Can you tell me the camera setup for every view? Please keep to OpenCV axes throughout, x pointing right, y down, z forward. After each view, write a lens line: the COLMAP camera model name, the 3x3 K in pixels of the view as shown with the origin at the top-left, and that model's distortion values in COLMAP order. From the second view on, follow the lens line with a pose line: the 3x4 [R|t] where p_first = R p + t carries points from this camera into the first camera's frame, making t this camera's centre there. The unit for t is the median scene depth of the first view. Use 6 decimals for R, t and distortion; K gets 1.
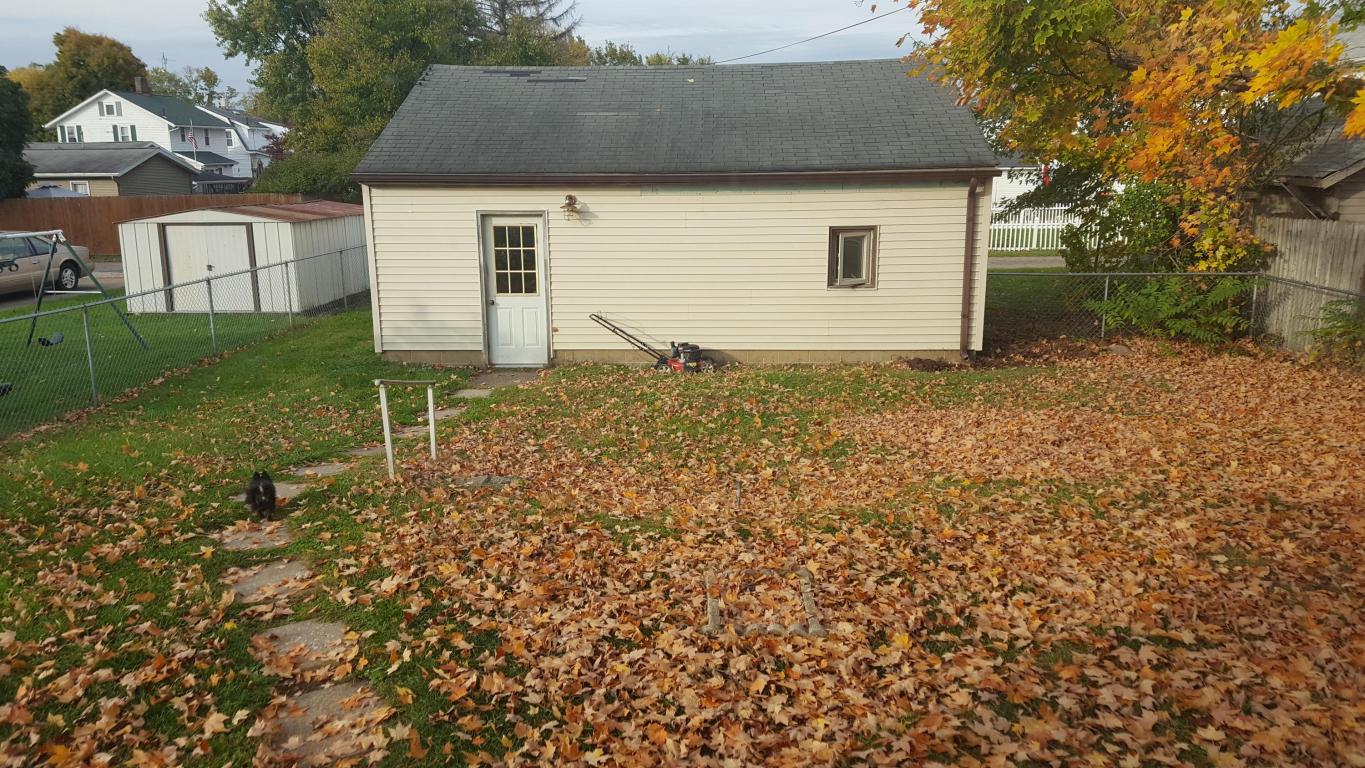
lens RADIAL K [[996.2, 0, 675.9], [0, 996.2, 380.3], [0, 0, 1]] dist [0.150628, -0.209237]
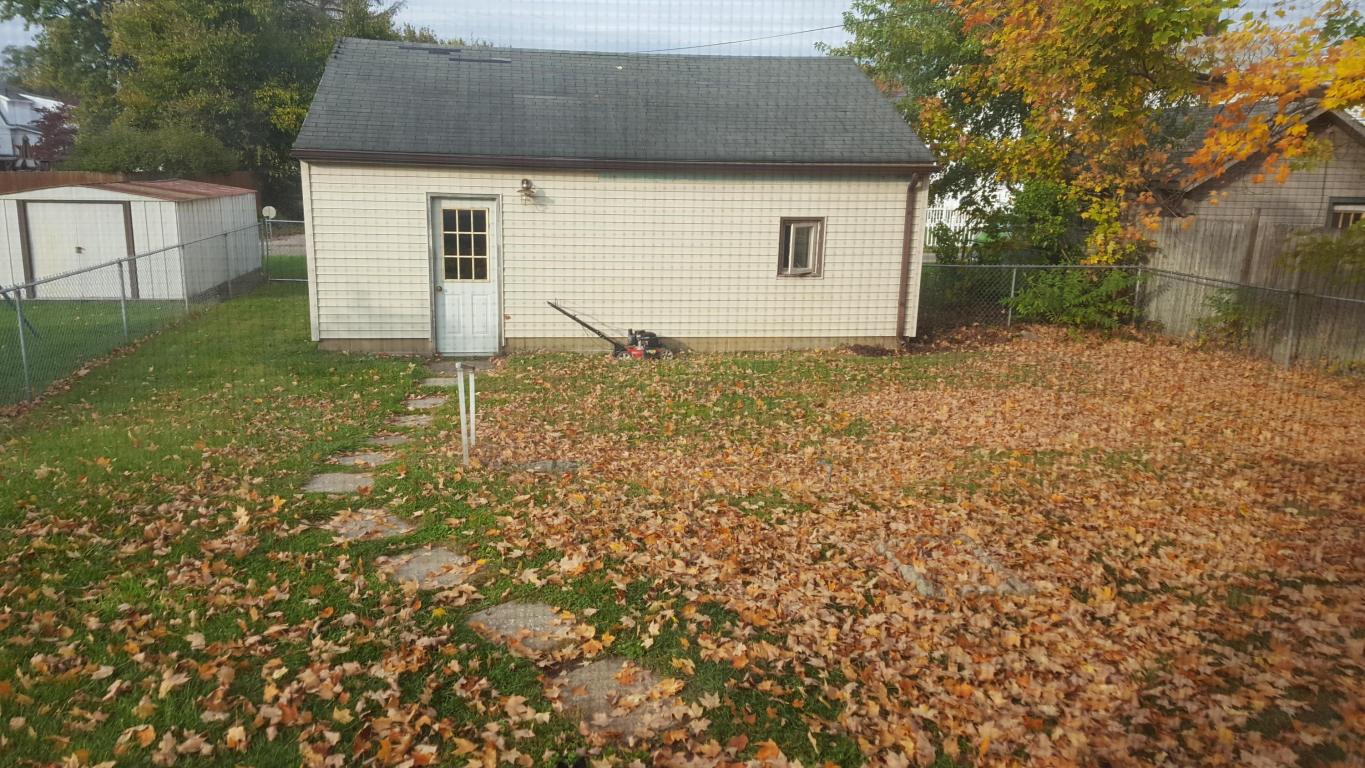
lens RADIAL K [[996.2, 0, 675.9], [0, 996.2, 380.3], [0, 0, 1]] dist [0.150628, -0.209237]
pose [[0.981964, -0.011758, 0.188700, -0.148644], [0.010745, 0.999922, 0.006391, 0.006877], [-0.188760, -0.004248, 0.982014, 0.008823]]
